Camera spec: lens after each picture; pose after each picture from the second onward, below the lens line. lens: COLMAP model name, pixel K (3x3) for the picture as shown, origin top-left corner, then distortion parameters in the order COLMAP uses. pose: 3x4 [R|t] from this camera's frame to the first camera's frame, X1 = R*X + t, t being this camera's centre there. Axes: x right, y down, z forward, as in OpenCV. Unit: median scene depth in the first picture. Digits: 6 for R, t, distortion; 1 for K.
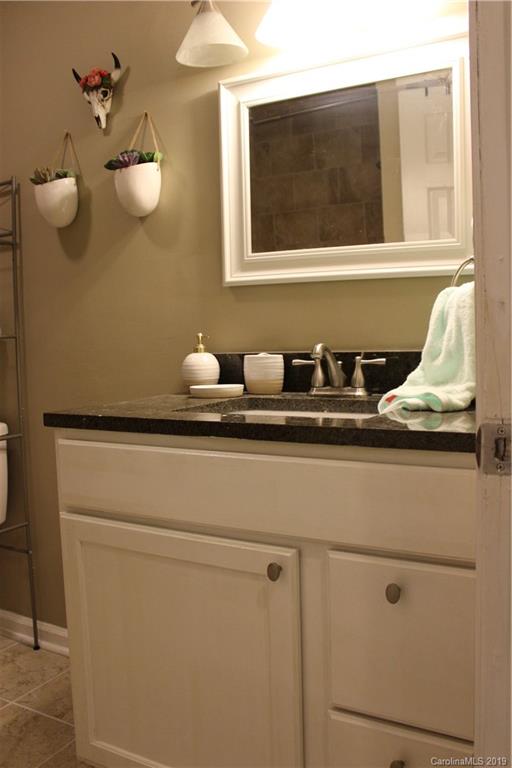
lens RADIAL K [[682.1, 0, 256.0], [0, 682.1, 384.0], [0, 0, 1]] dist [-0.152909, 0.128651]
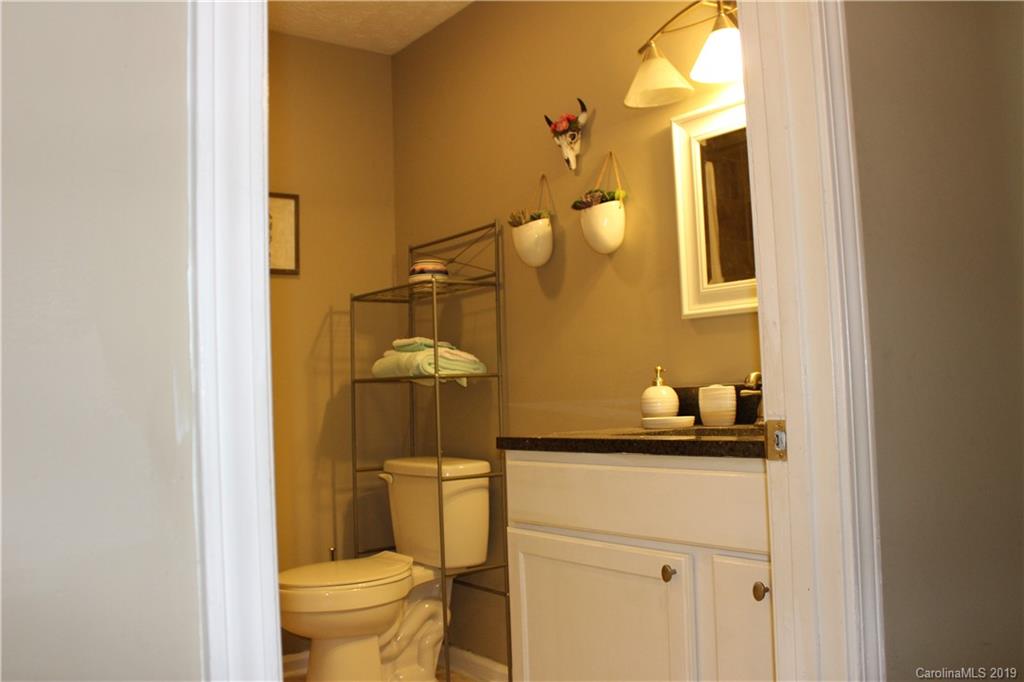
lens RADIAL K [[909.5, 0, 512.0], [0, 909.5, 341.0], [0, 0, 1]] dist [-0.152909, 0.128651]
pose [[0.920761, -0.030003, -0.388971, 0.228867], [-0.018340, 0.992607, -0.119977, 0.049933], [0.389695, 0.117604, 0.913404, -0.294251]]
